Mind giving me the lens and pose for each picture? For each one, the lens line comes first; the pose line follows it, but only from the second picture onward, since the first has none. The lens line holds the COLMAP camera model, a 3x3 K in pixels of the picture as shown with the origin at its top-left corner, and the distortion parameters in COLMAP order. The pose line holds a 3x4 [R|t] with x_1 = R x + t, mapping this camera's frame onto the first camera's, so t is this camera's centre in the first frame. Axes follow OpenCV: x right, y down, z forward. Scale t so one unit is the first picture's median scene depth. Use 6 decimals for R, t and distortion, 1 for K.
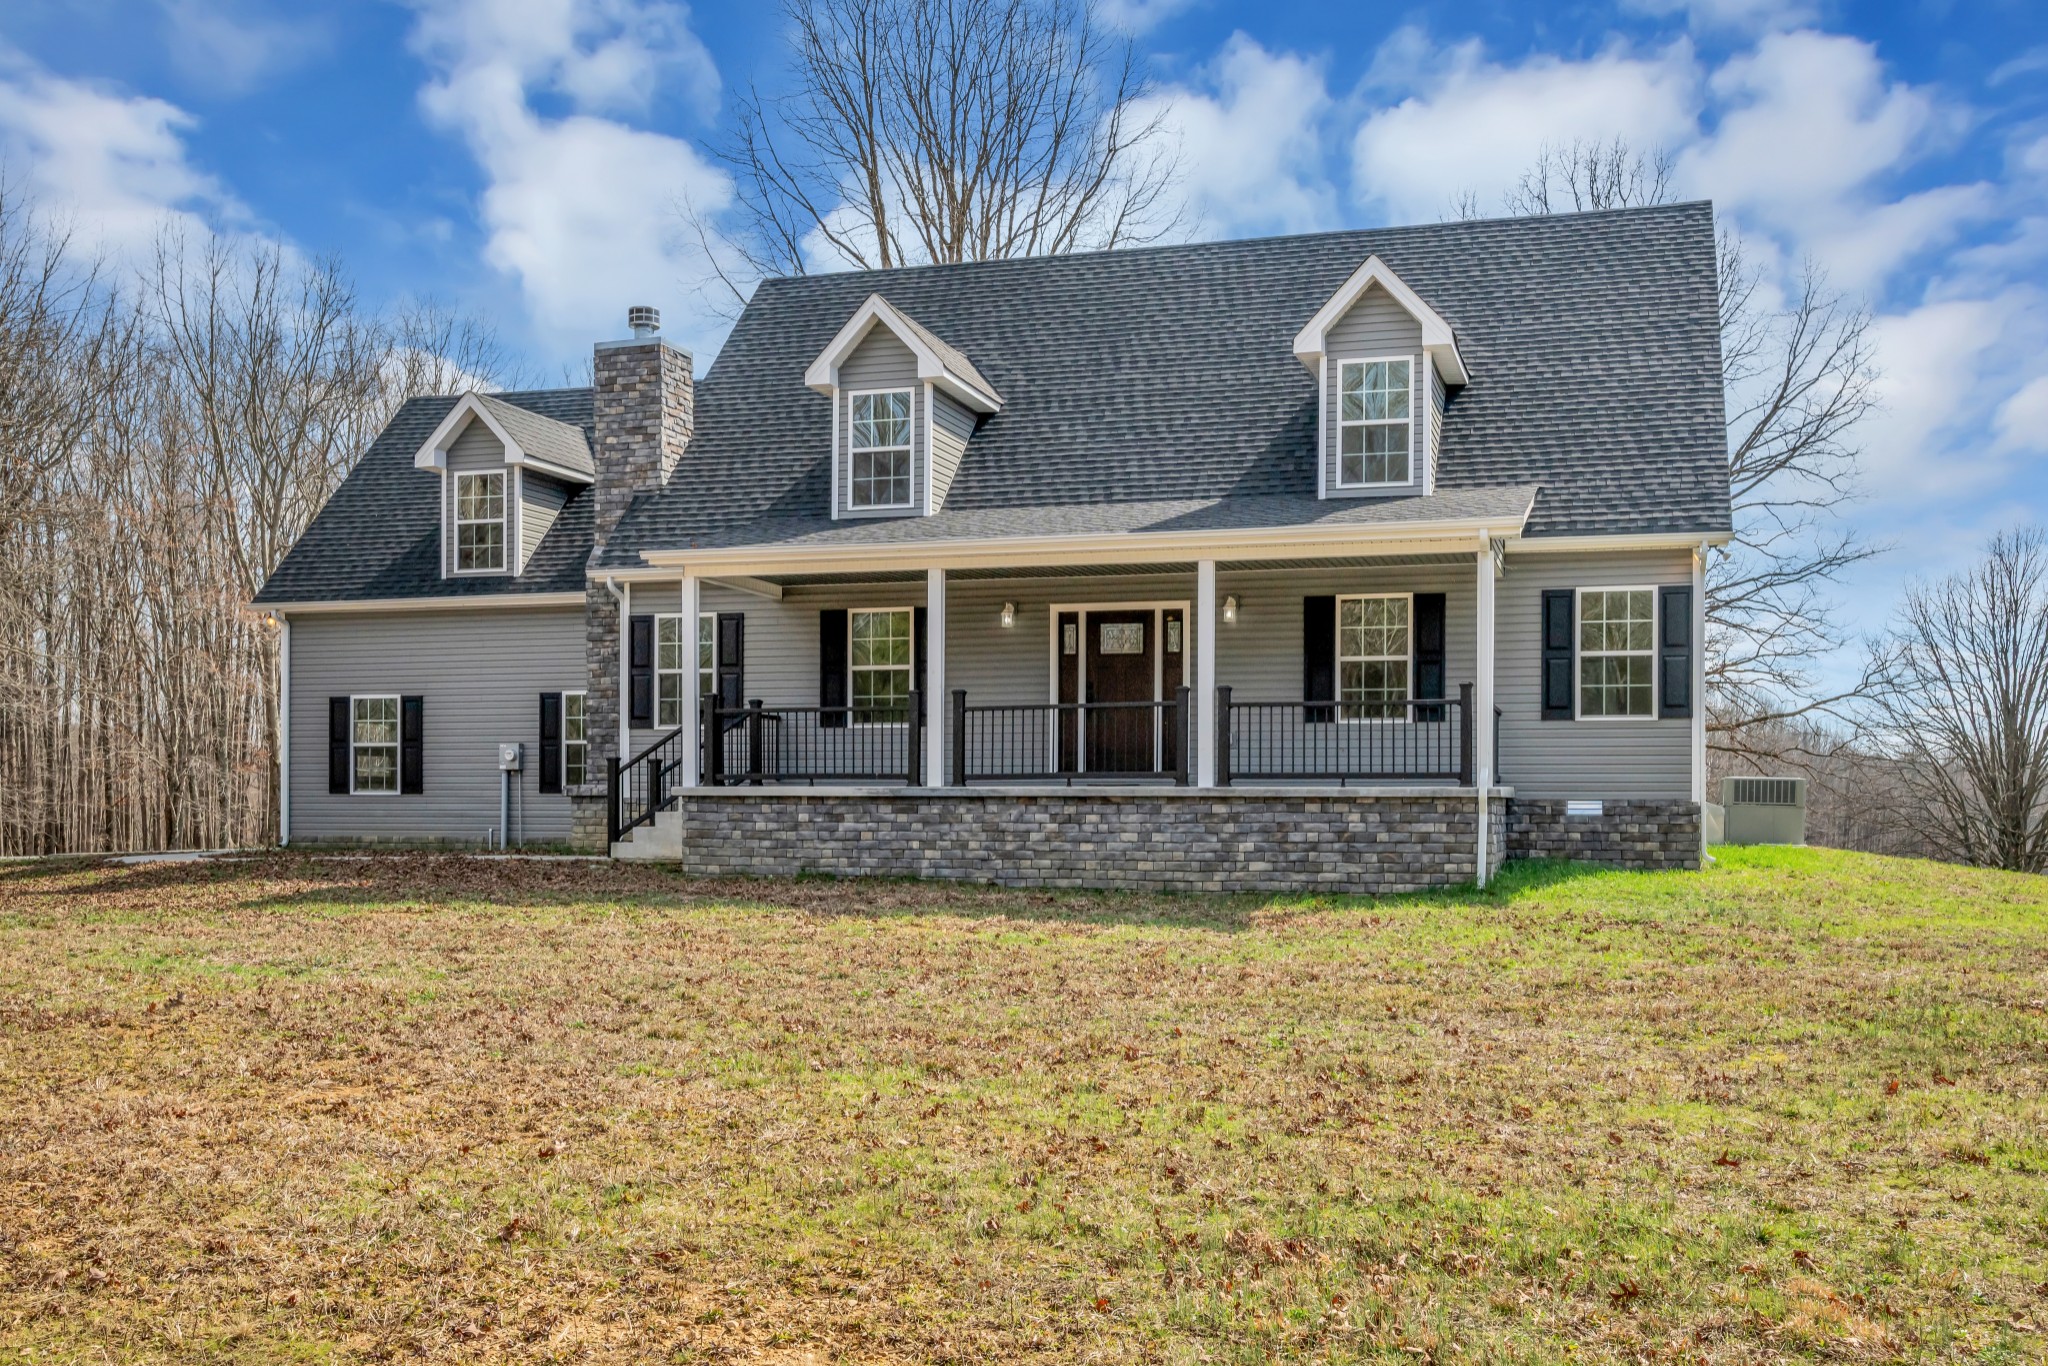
lens RADIAL K [[871.4, 0, 1059.2], [0, 871.4, 724.6], [0, 0, 1]] dist [-0.000363, -0.000193]
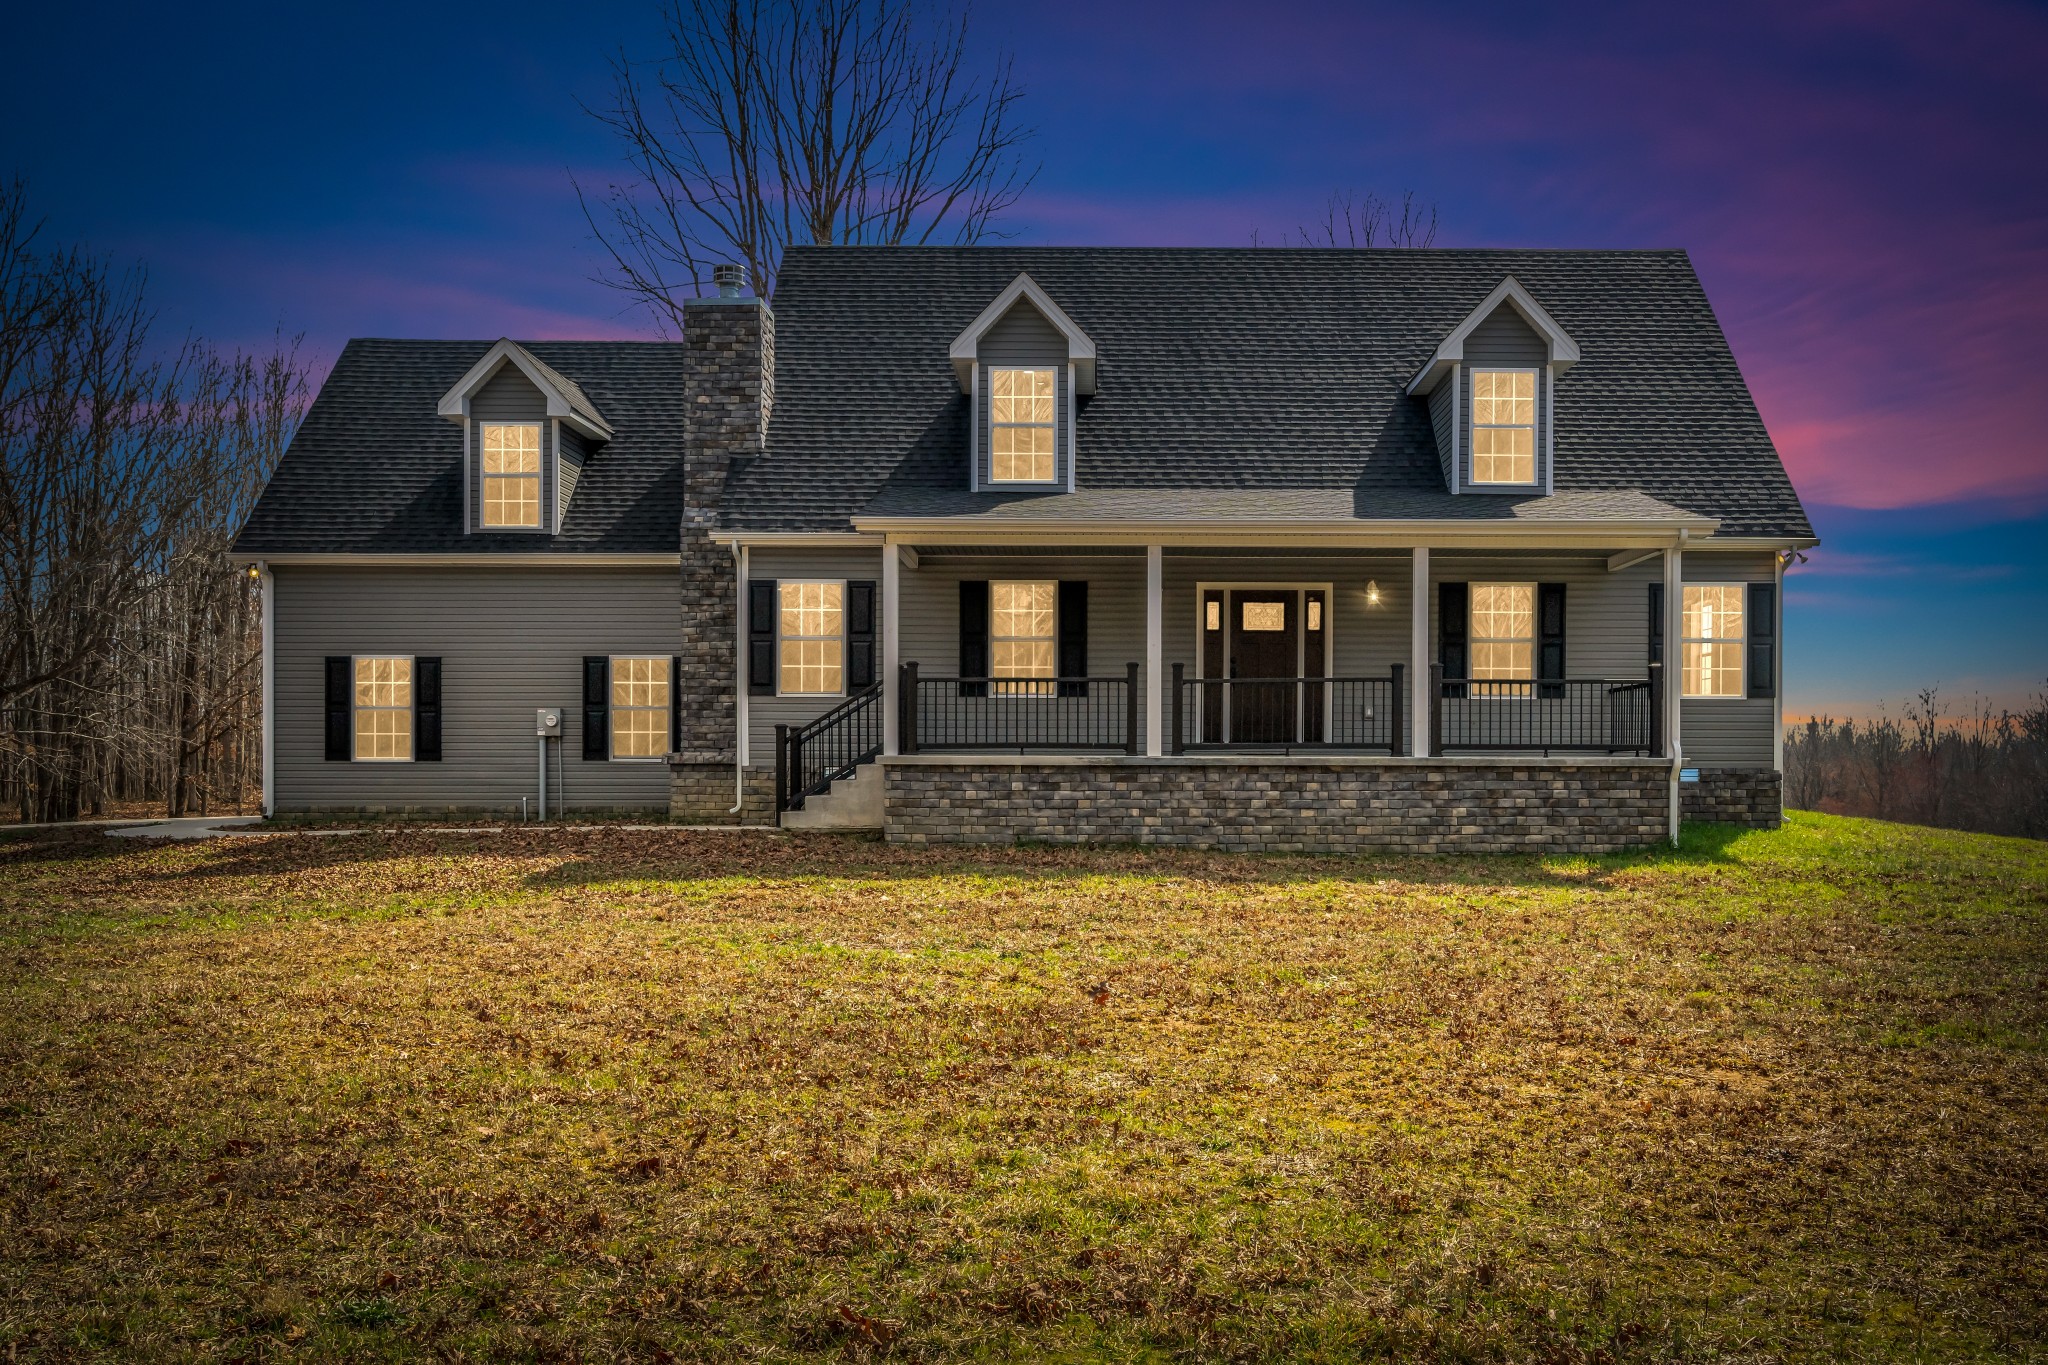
lens RADIAL K [[828.2, 0, 1023.8], [0, 828.2, 696.9], [0, 0, 1]] dist [-0.000154, -0.000084]
pose [[0.990441, 0.011580, 0.137448, -0.418806], [-0.011975, 0.999926, 0.002053, 0.000950], [-0.137414, -0.003679, 0.990507, 0.045902]]
